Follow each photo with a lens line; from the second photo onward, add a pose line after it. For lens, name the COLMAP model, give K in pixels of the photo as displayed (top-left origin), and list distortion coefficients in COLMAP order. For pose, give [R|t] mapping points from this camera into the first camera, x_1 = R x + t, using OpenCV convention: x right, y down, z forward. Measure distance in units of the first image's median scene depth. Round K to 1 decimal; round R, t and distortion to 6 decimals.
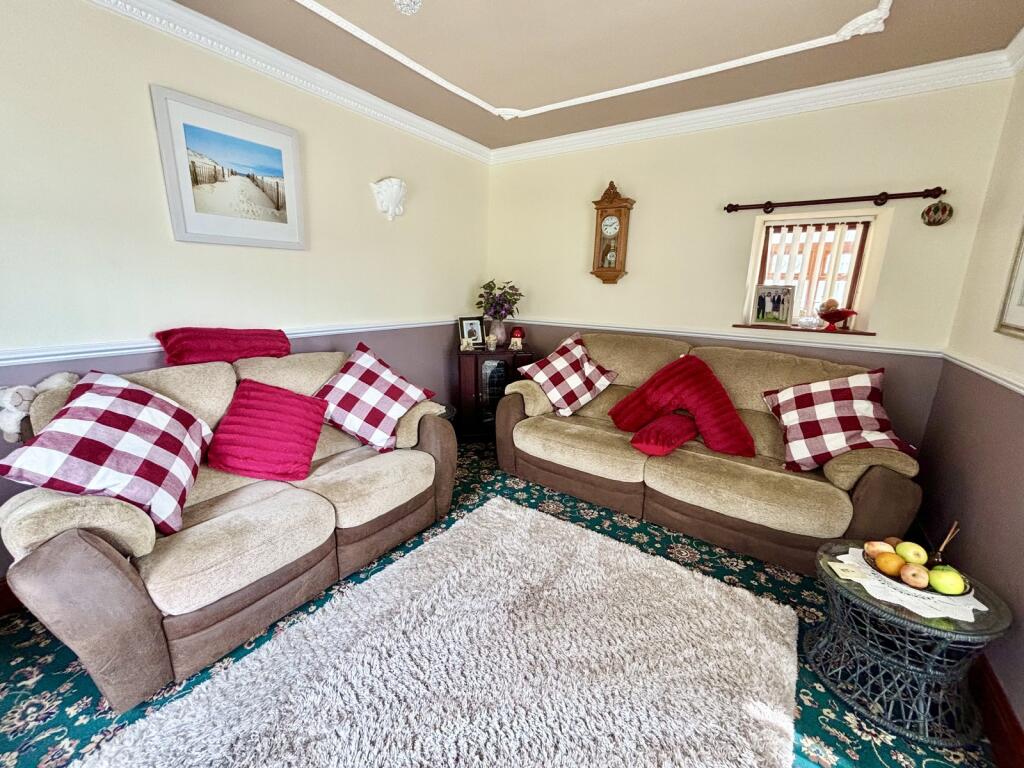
lens RADIAL K [[410.6, 0, 510.1], [0, 410.6, 383.0], [0, 0, 1]] dist [-0.005009, 0.000801]
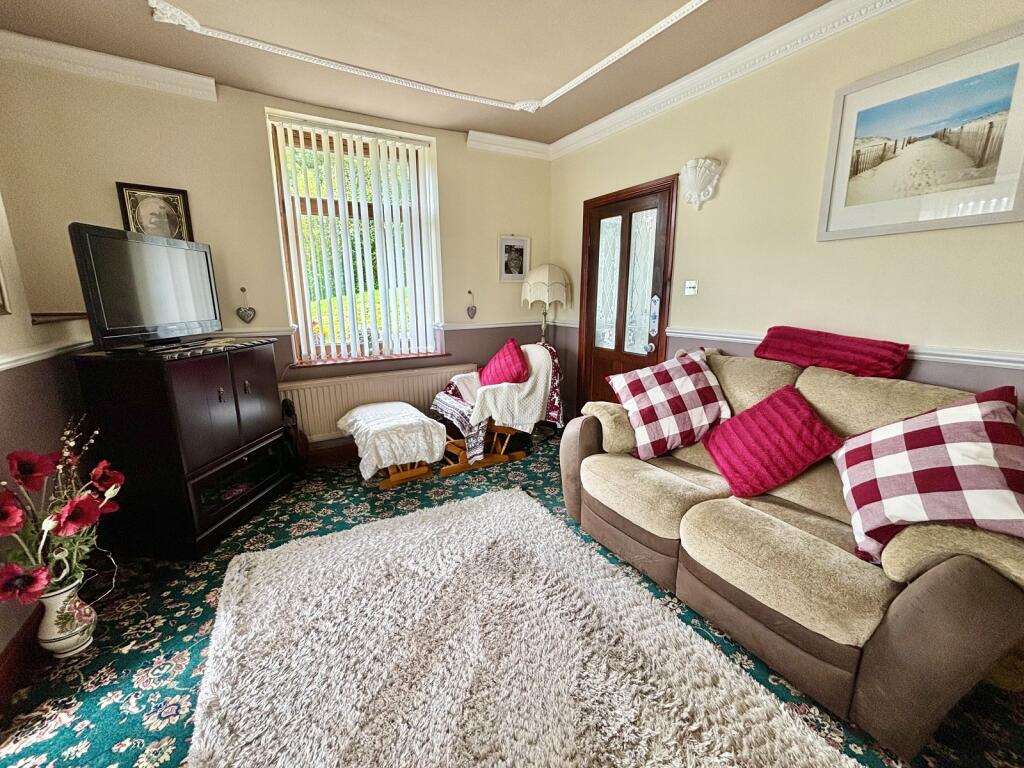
lens RADIAL K [[410.6, 0, 510.1], [0, 410.6, 383.0], [0, 0, 1]] dist [-0.005009, 0.000801]
pose [[-0.421958, 0.172863, -0.889983, 0.397756], [-0.213960, 0.934939, 0.283038, -0.126125], [0.881006, 0.309851, -0.357519, 0.692357]]
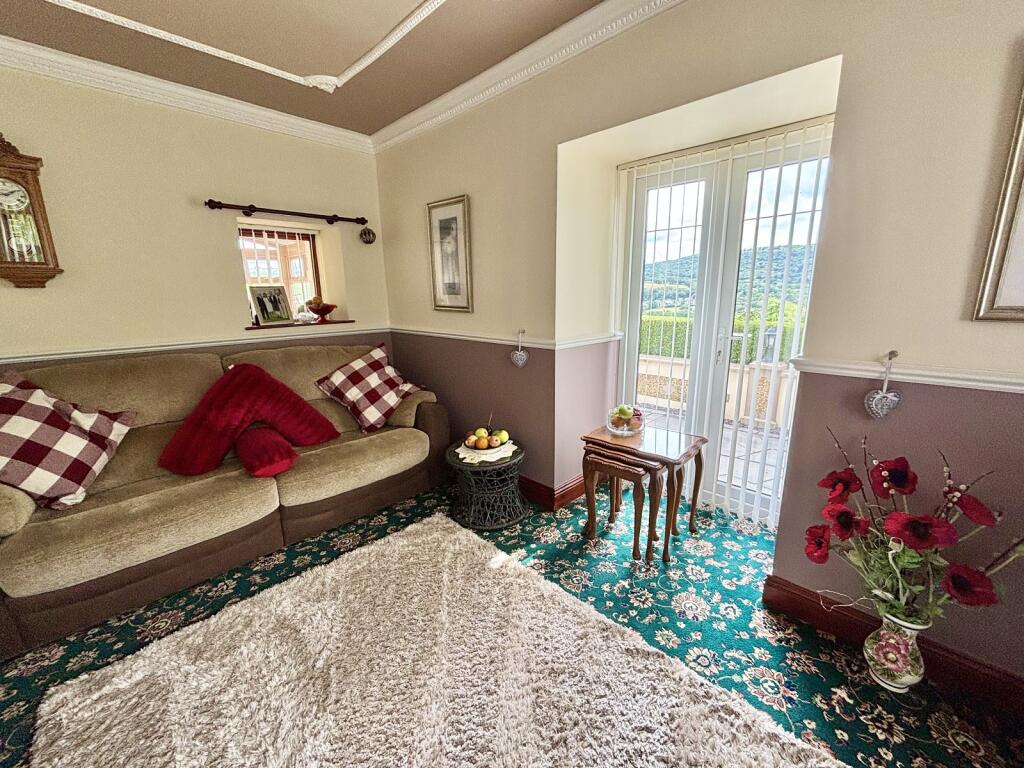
lens RADIAL K [[410.6, 0, 510.1], [0, 410.6, 383.0], [0, 0, 1]] dist [-0.005009, 0.000801]
pose [[0.165468, -0.236991, 0.957317, -0.395696], [0.246138, 0.949903, 0.192612, -0.064641], [-0.955006, 0.203761, 0.215511, 0.281612]]
